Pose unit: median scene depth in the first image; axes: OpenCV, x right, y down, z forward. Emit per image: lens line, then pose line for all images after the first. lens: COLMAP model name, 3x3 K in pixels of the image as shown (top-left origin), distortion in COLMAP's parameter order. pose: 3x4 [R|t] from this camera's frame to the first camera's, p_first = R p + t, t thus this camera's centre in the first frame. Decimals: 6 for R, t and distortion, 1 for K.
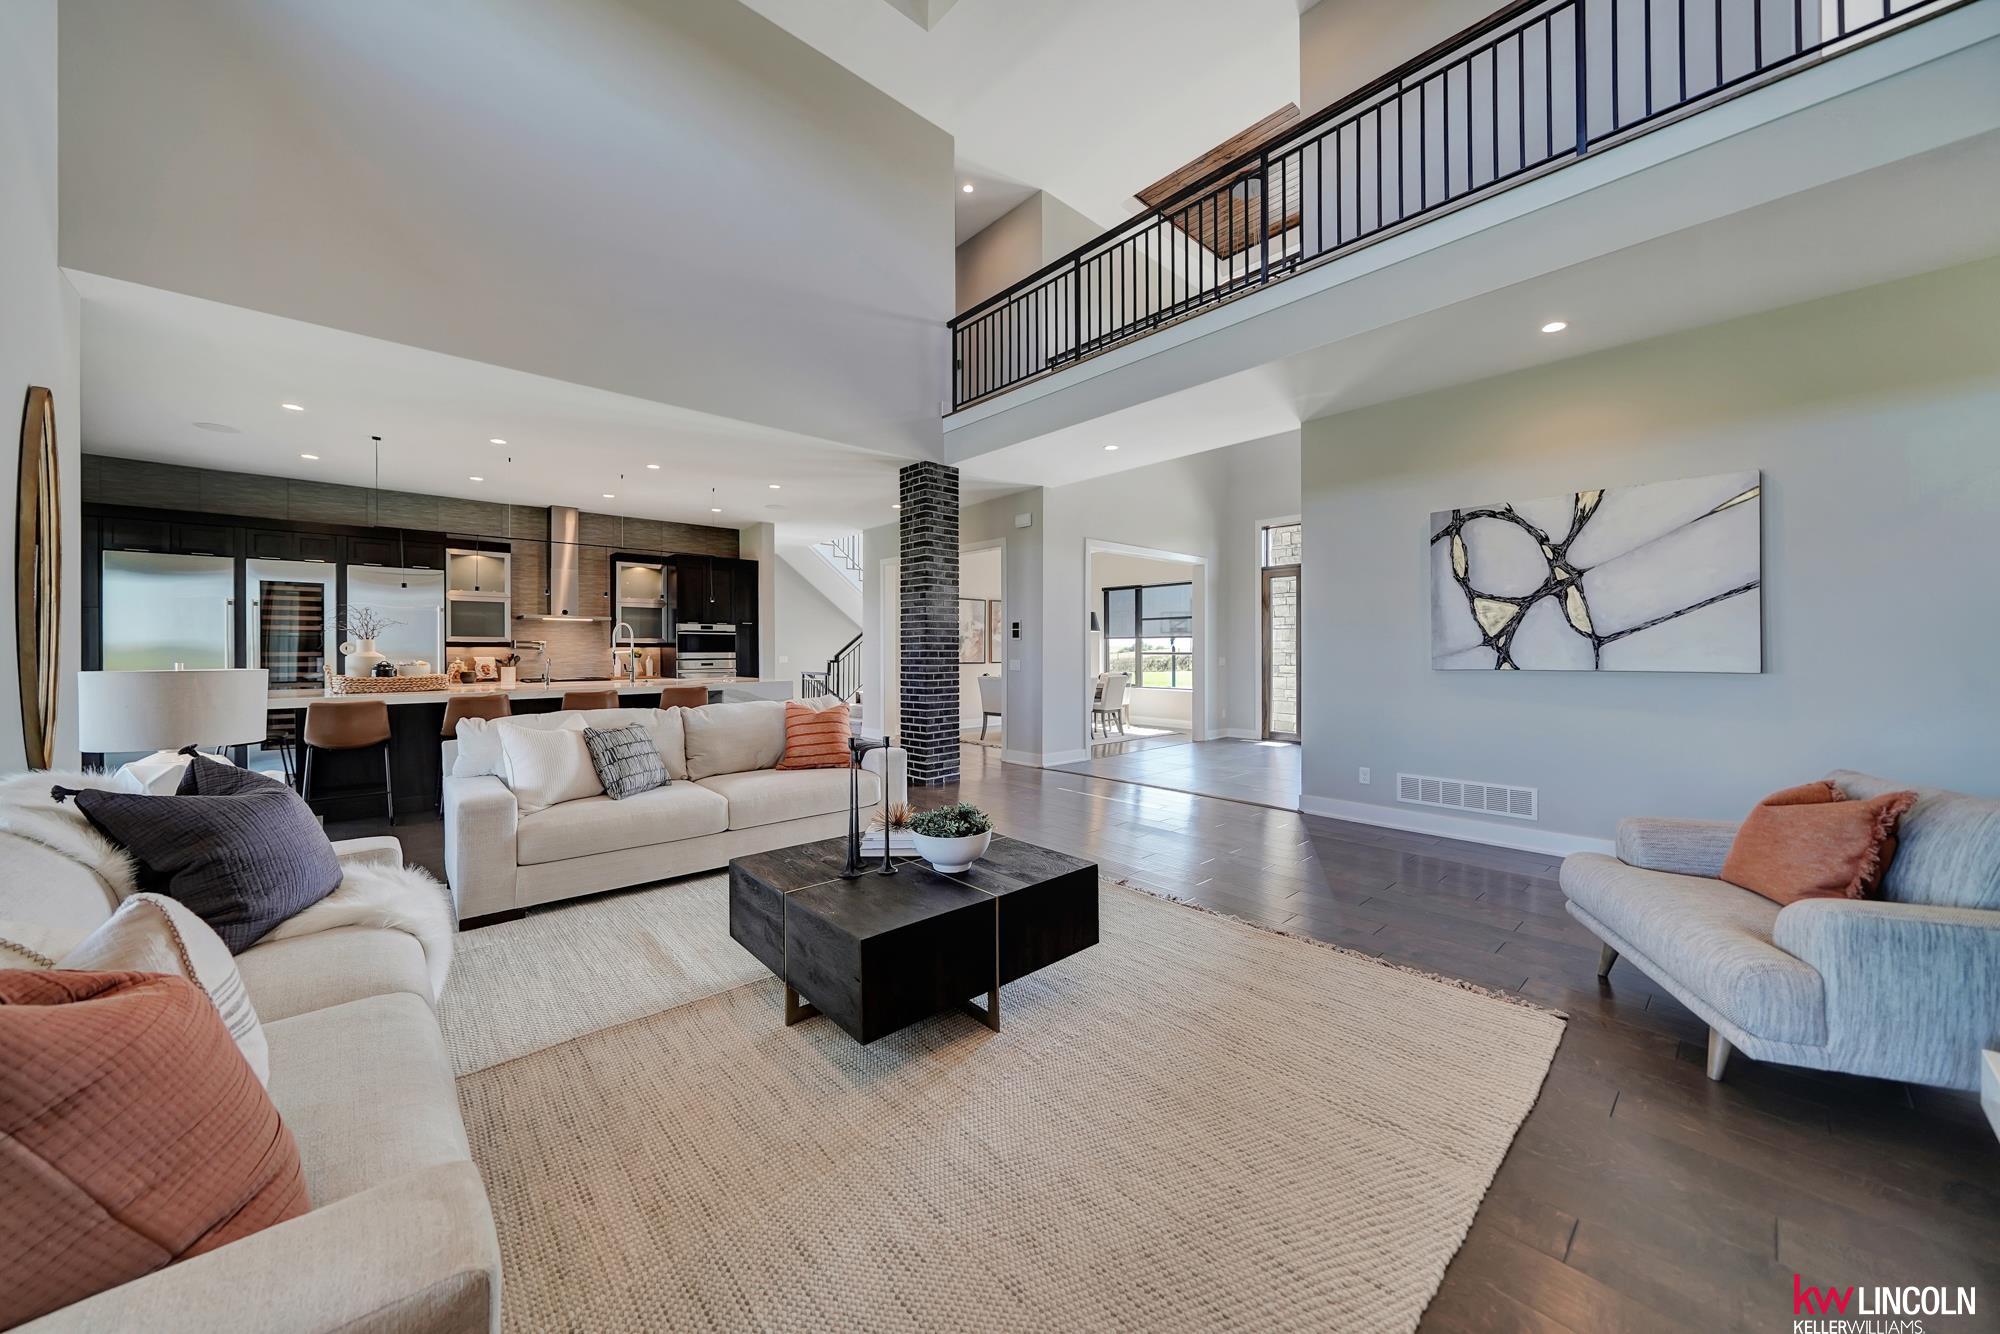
lens RADIAL K [[697.7, 0, 982.5], [0, 697.7, 647.2], [0, 0, 1]] dist [-0.001578, -0.000144]
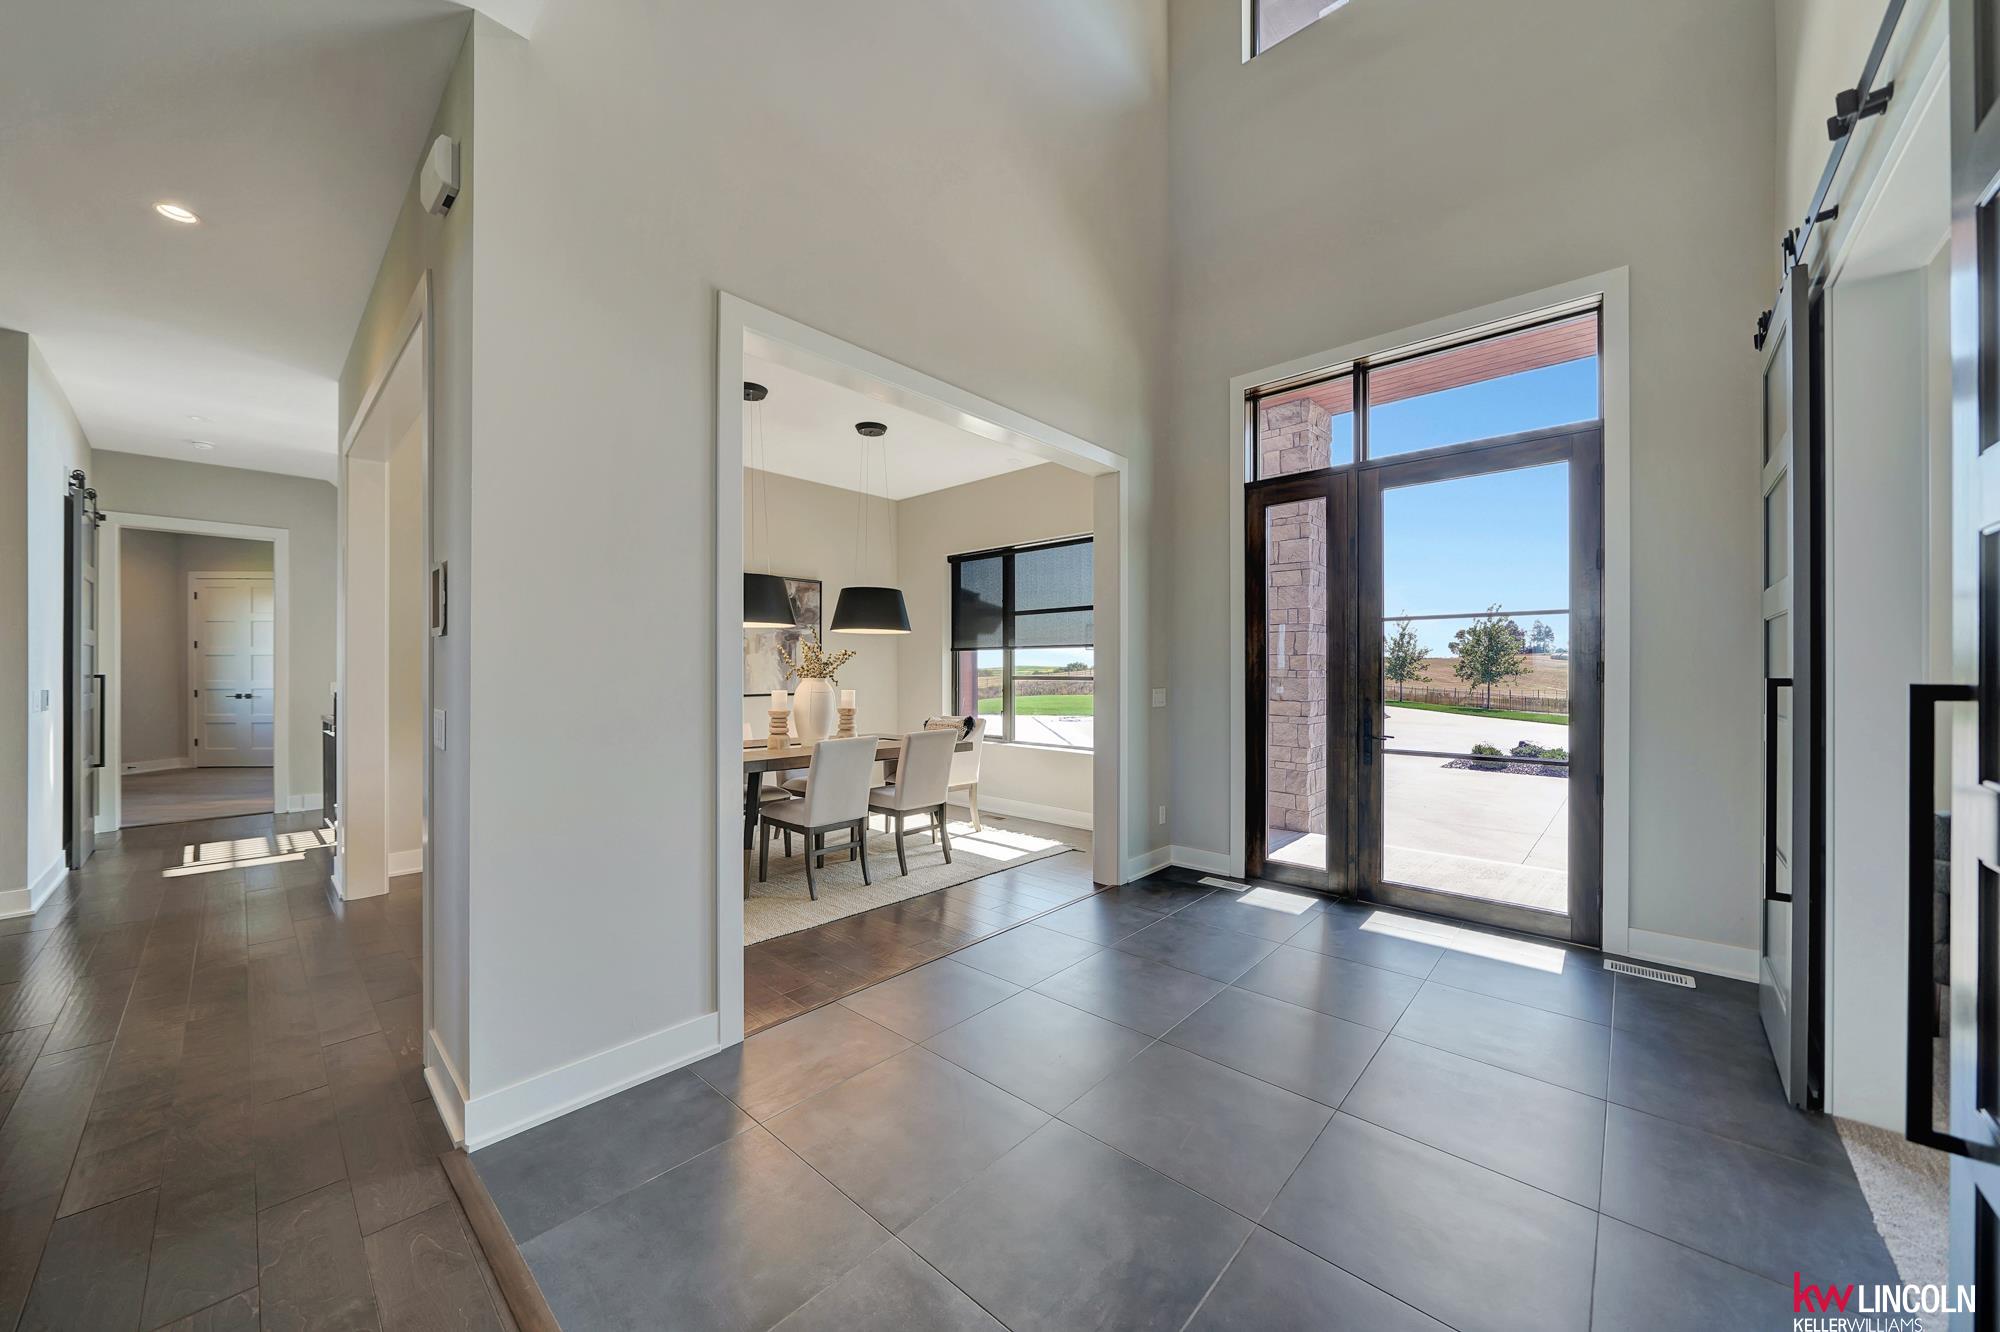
lens RADIAL K [[697.7, 0, 1009.8], [0, 697.7, 672.5], [0, 0, 1]] dist [-0.001578, -0.000144]
pose [[0.995047, 0.001324, 0.099400, 0.220415], [-0.001714, 0.999991, 0.003843, 0.003278], [-0.099394, -0.003994, 0.995040, 0.608803]]
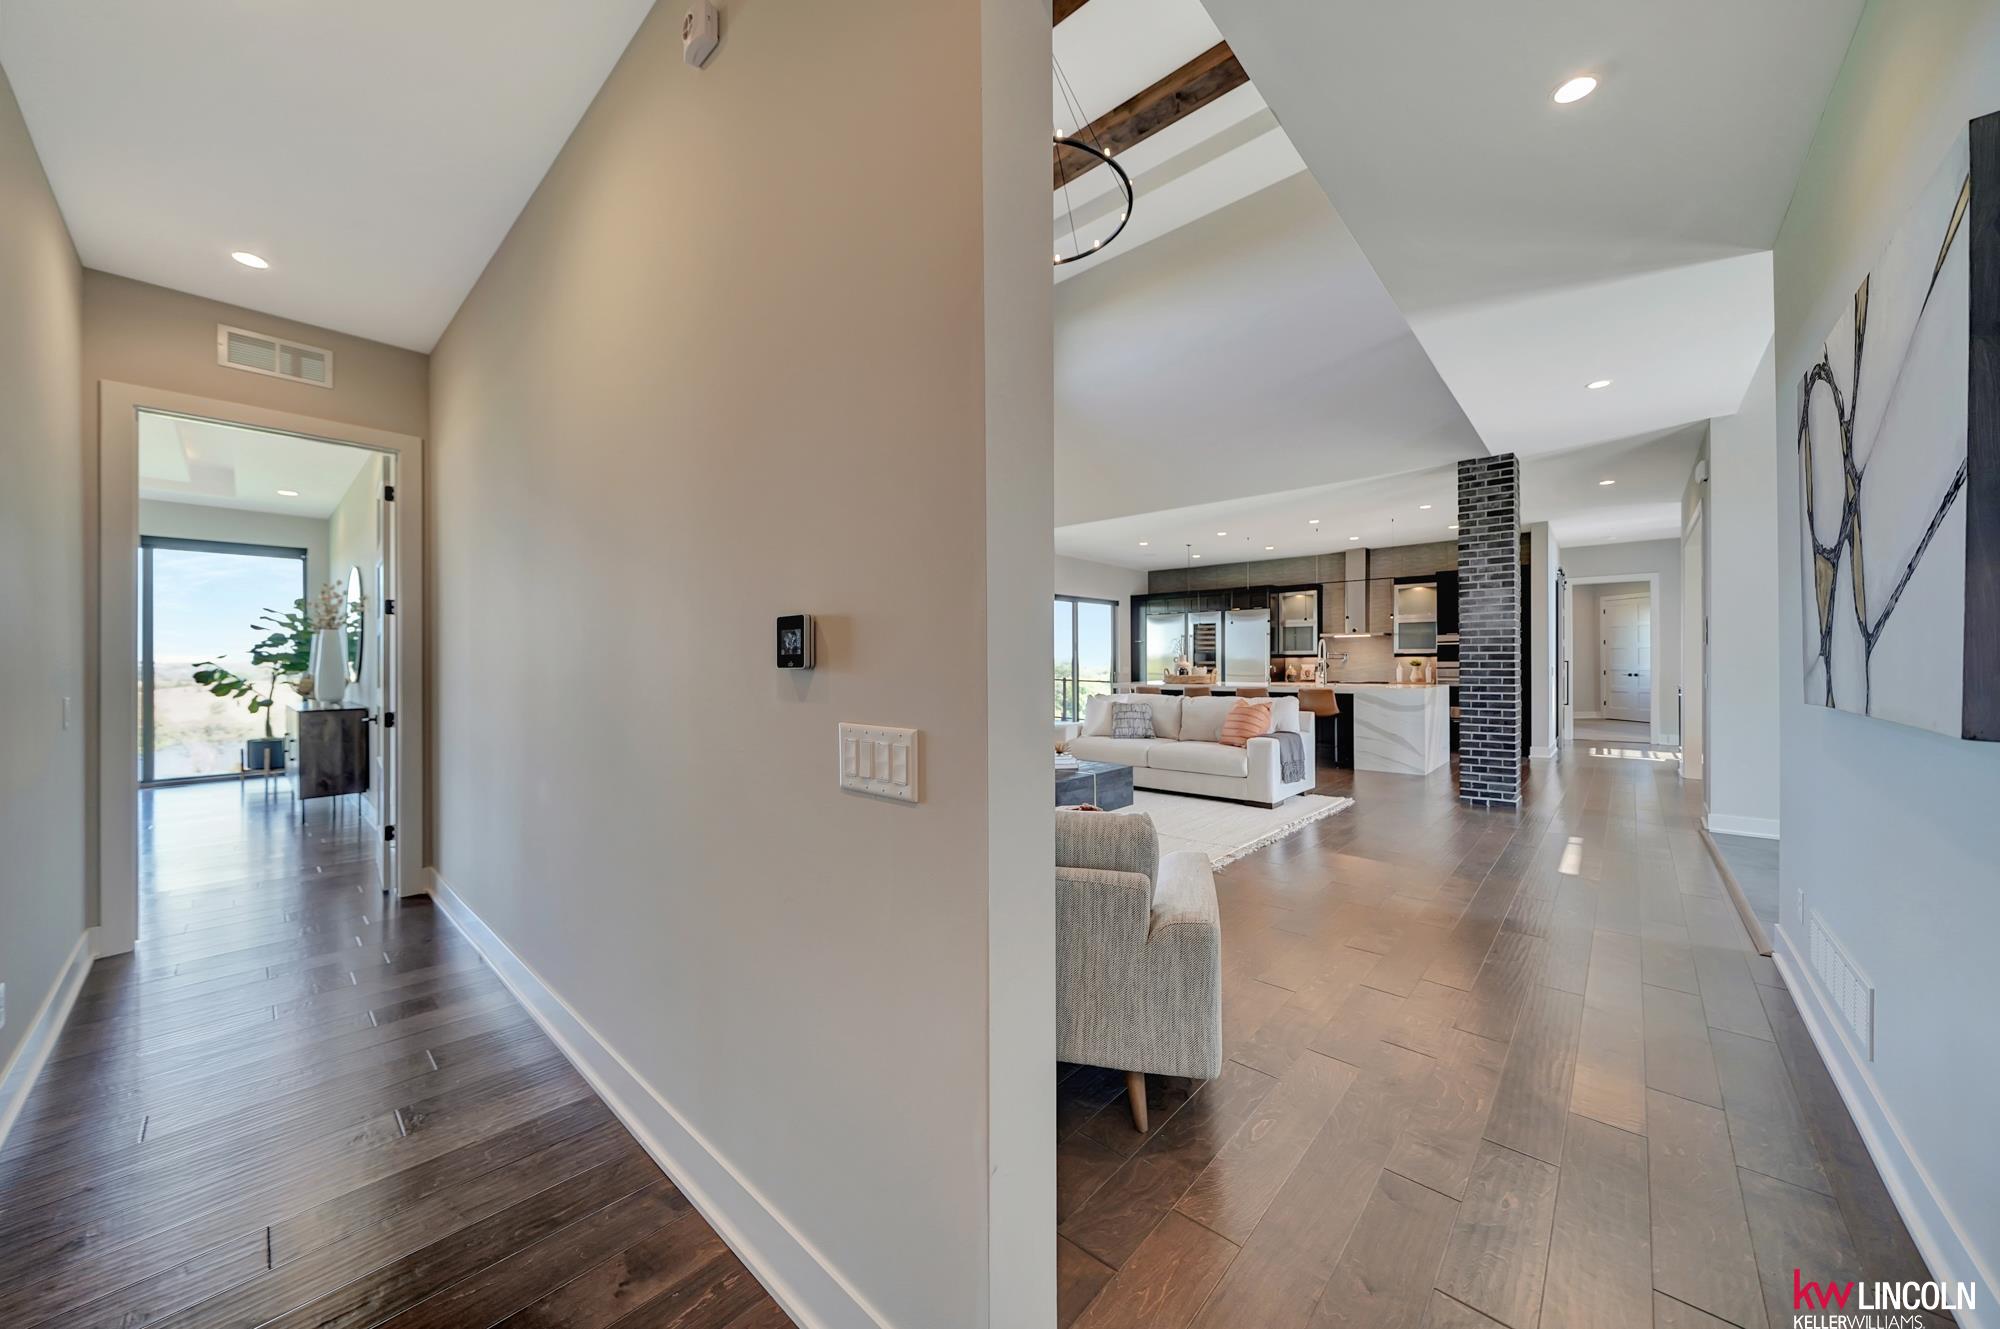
lens RADIAL K [[697.7, 0, 999.5], [0, 697.7, 659.5], [0, 0, 1]] dist [-0.001578, -0.000144]
pose [[0.101852, -0.001656, -0.994798, 0.579454], [0.010704, 0.999943, -0.000569, -0.002137], [0.994742, -0.010591, 0.101864, 0.203827]]
